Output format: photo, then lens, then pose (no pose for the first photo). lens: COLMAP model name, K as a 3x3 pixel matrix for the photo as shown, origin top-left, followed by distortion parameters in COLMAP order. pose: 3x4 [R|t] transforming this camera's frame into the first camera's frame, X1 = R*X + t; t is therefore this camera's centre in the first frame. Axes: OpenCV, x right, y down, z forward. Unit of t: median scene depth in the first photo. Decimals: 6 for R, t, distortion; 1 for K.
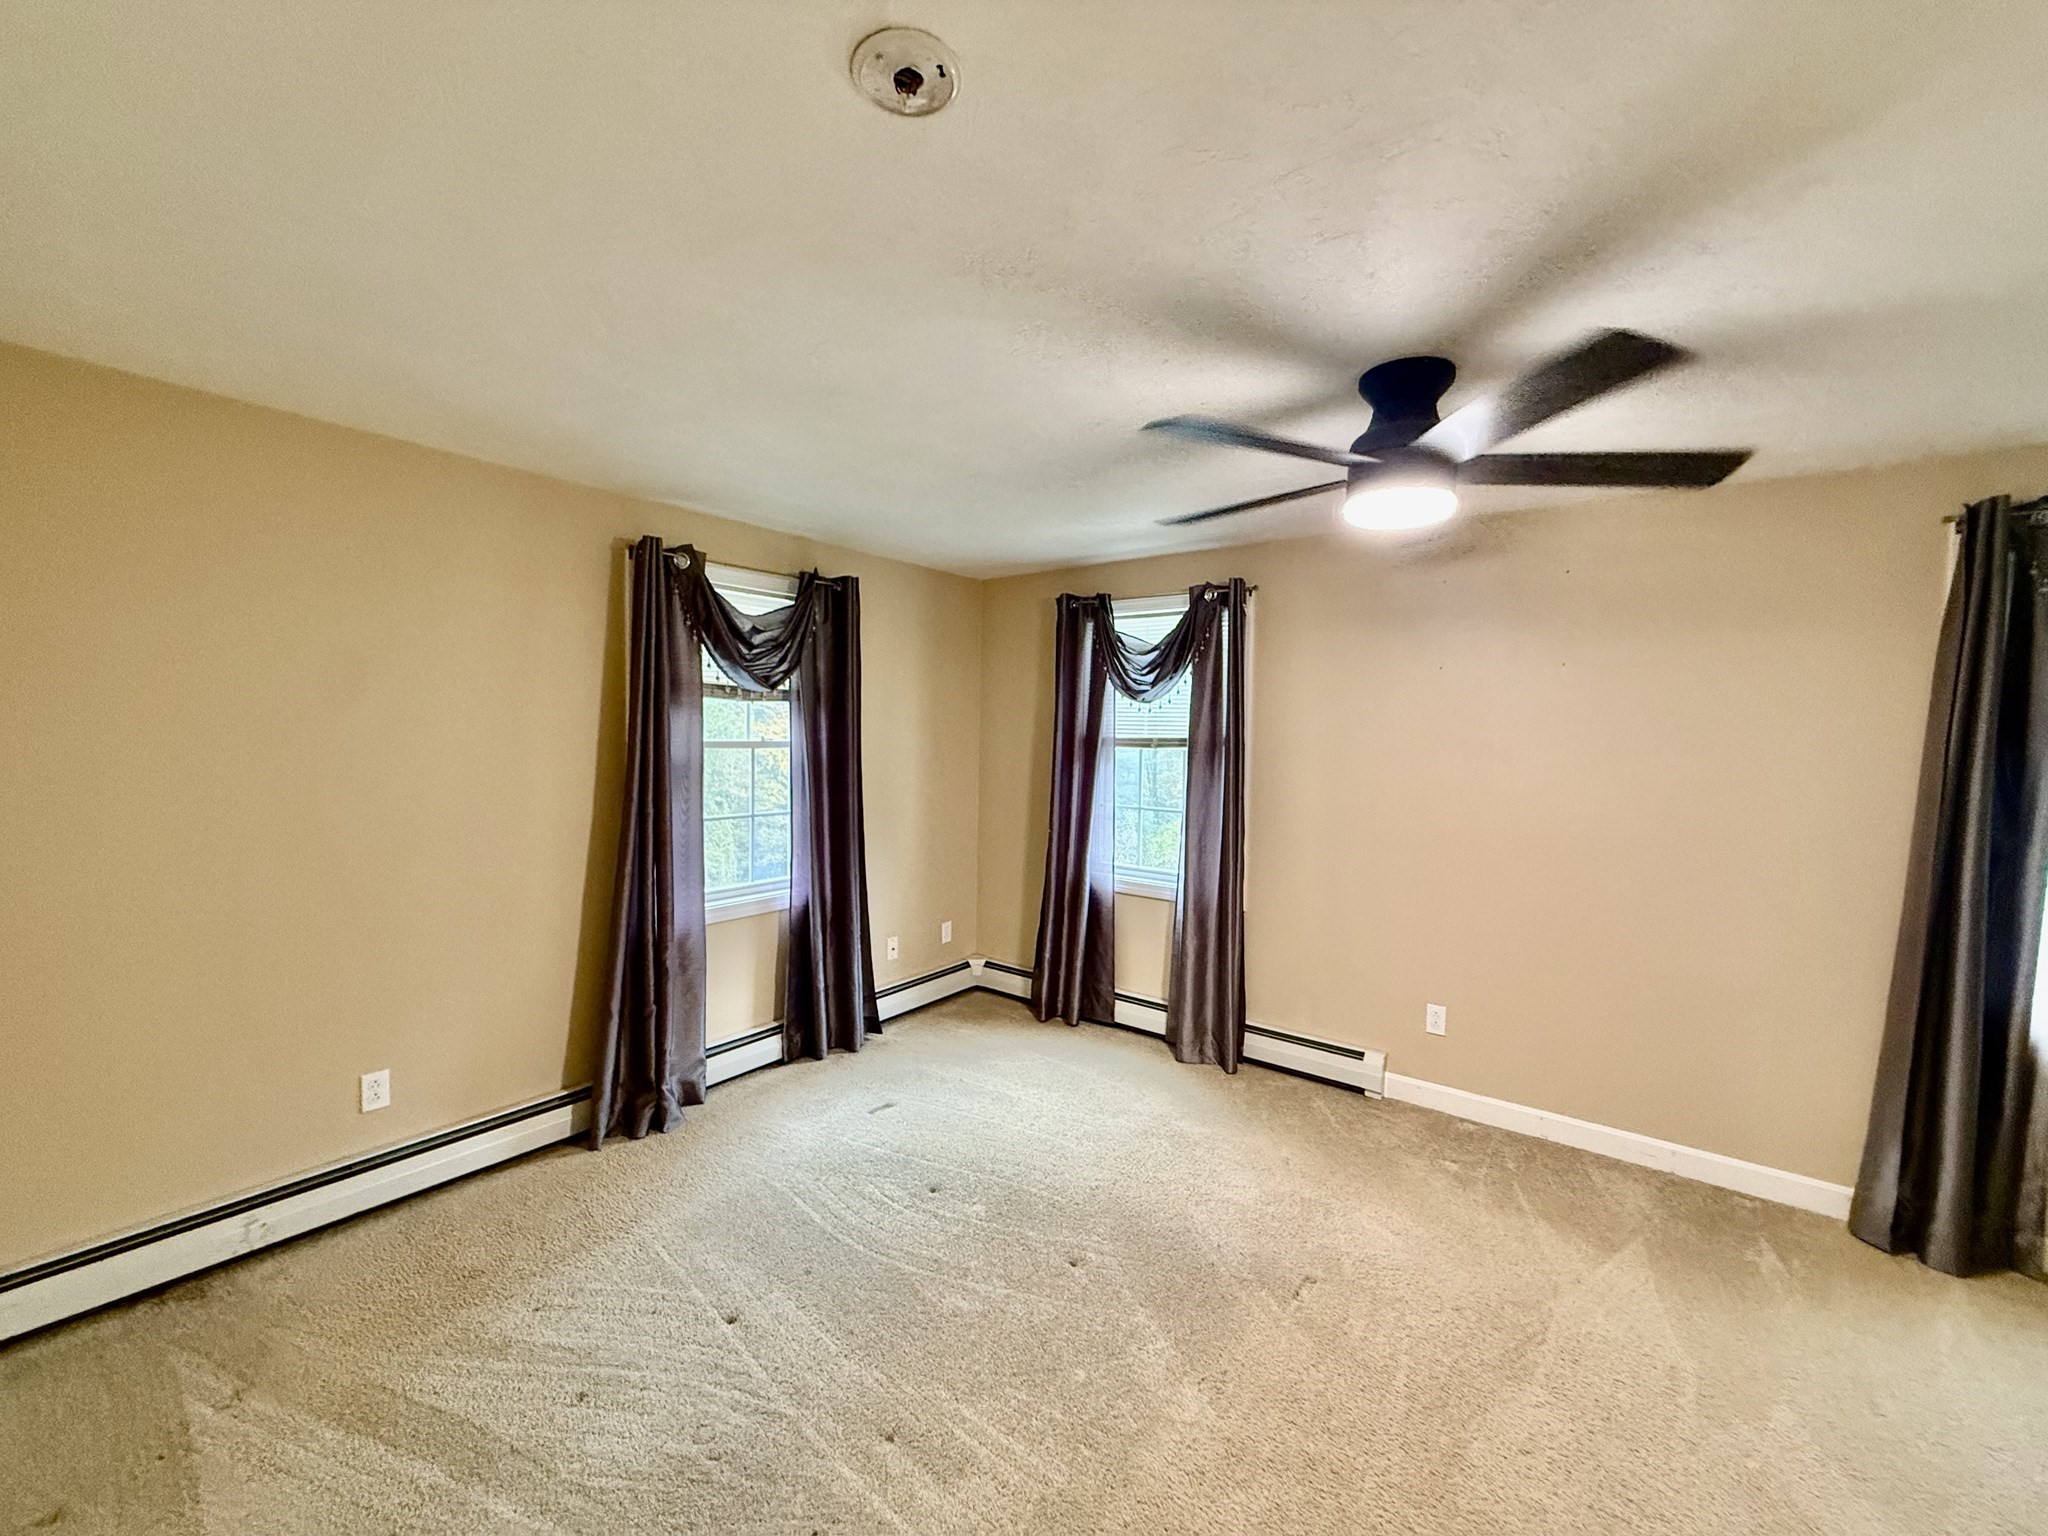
lens RADIAL K [[823.5, 0, 1002.2], [0, 823.5, 761.0], [0, 0, 1]] dist [-0.001852, -0.000291]
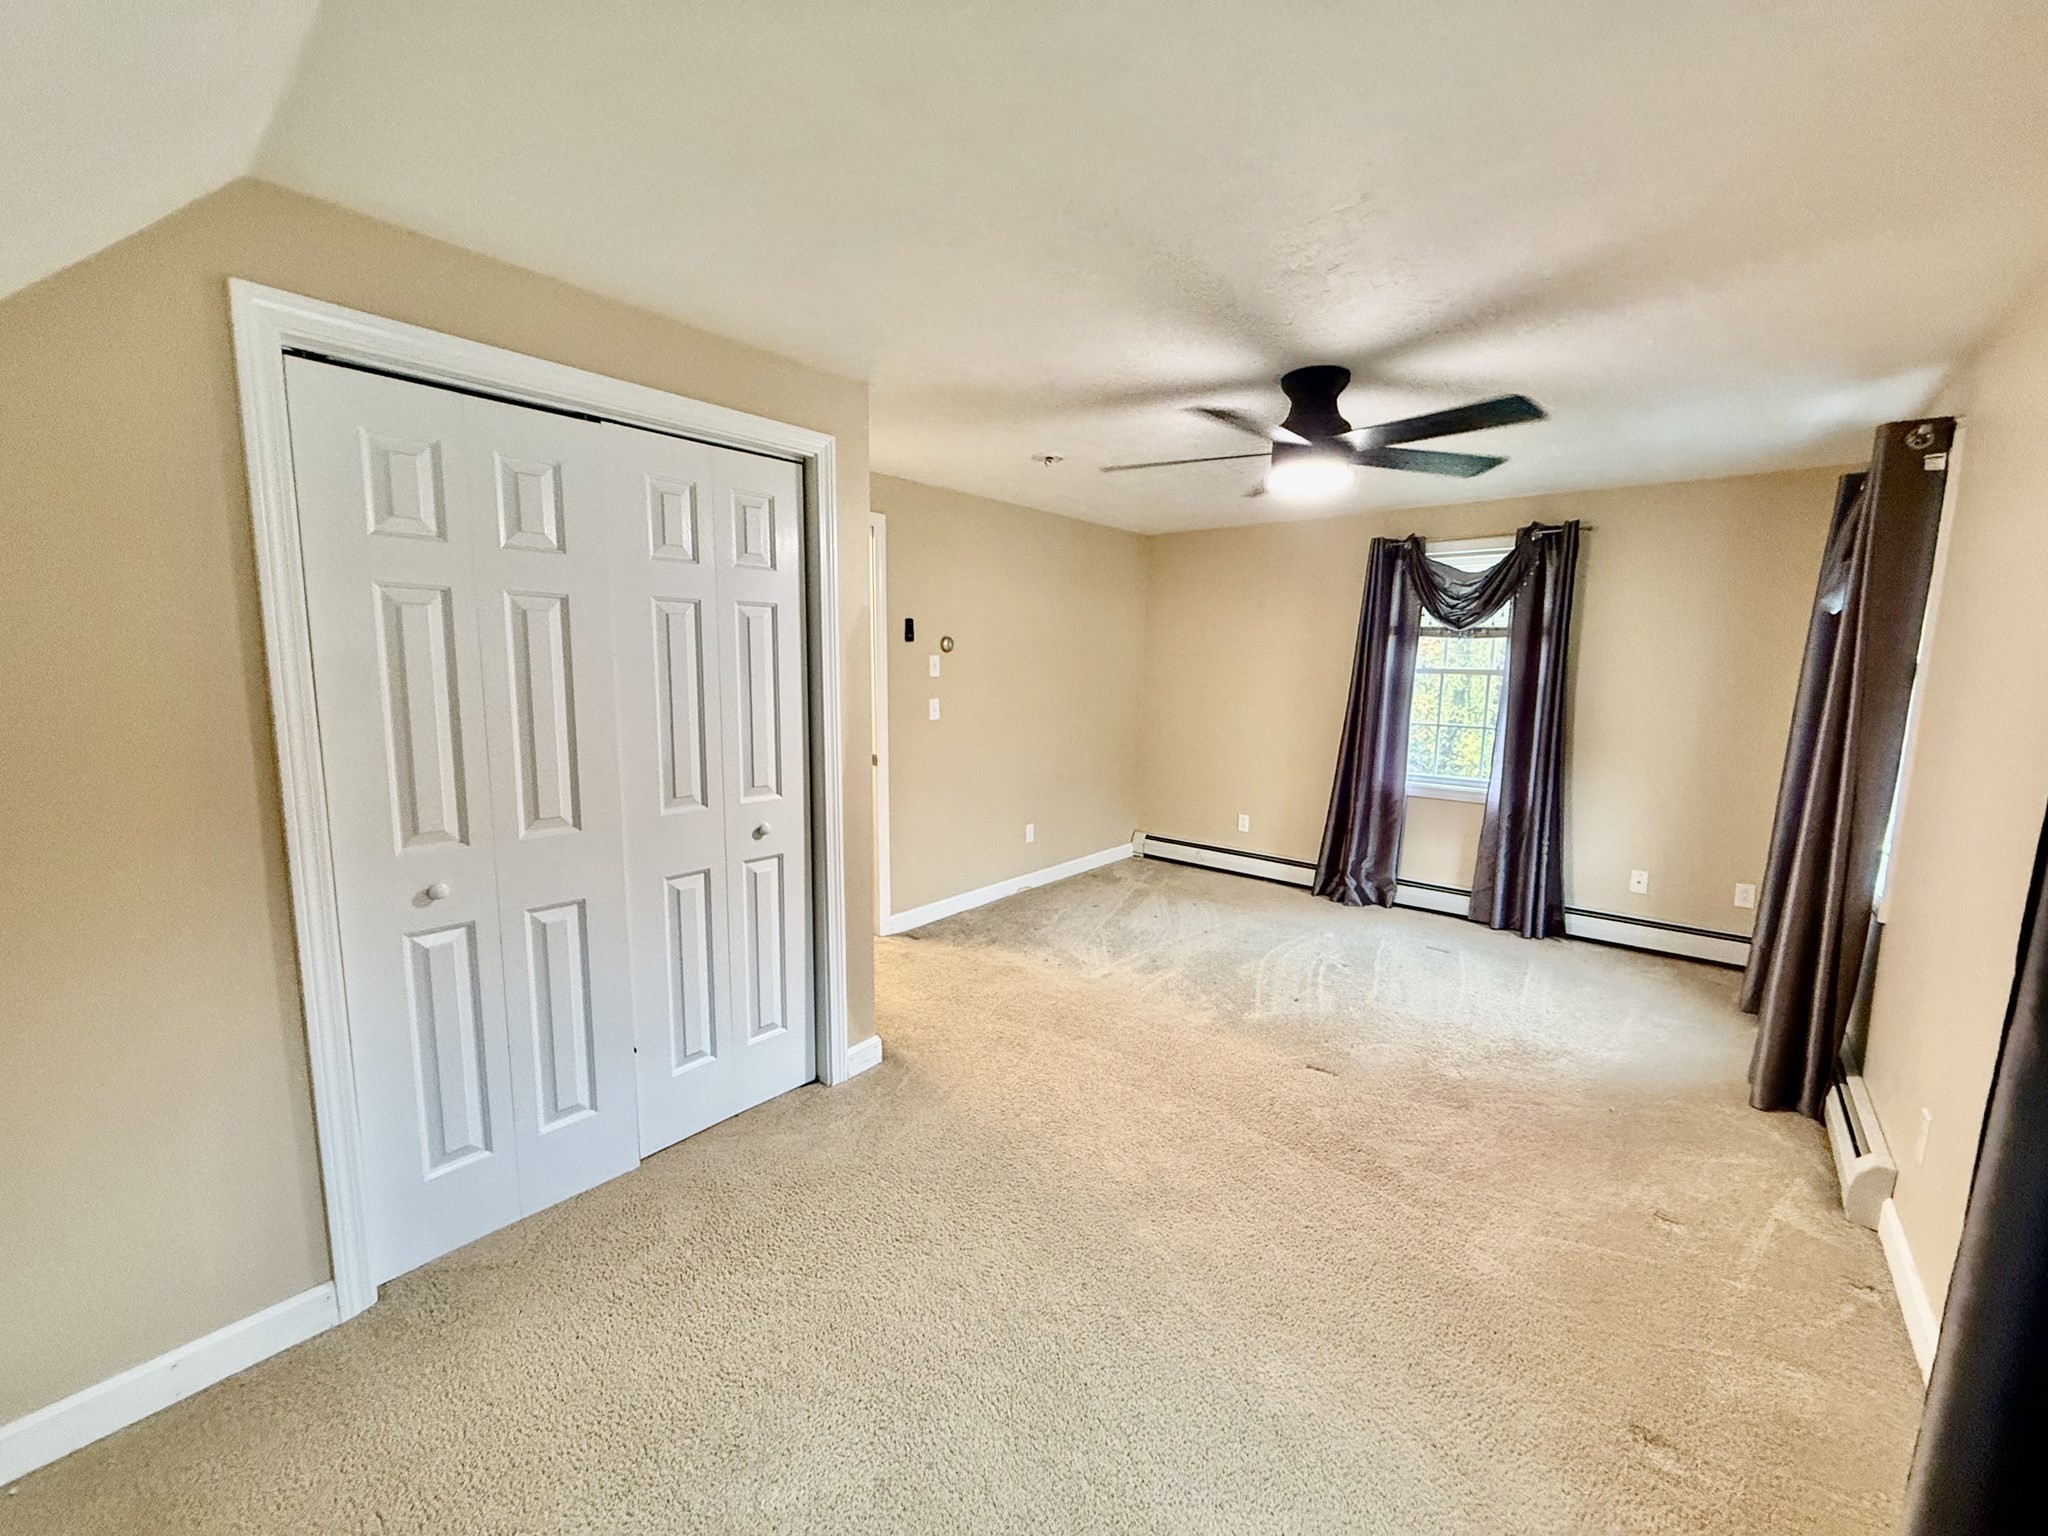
lens RADIAL K [[823.5, 0, 1002.2], [0, 823.5, 761.0], [0, 0, 1]] dist [-0.001852, -0.000291]
pose [[-0.028302, 0.120198, -0.992346, 1.142439], [-0.057338, 0.990914, 0.121659, 0.004386], [0.997954, 0.060342, -0.021153, 0.316920]]
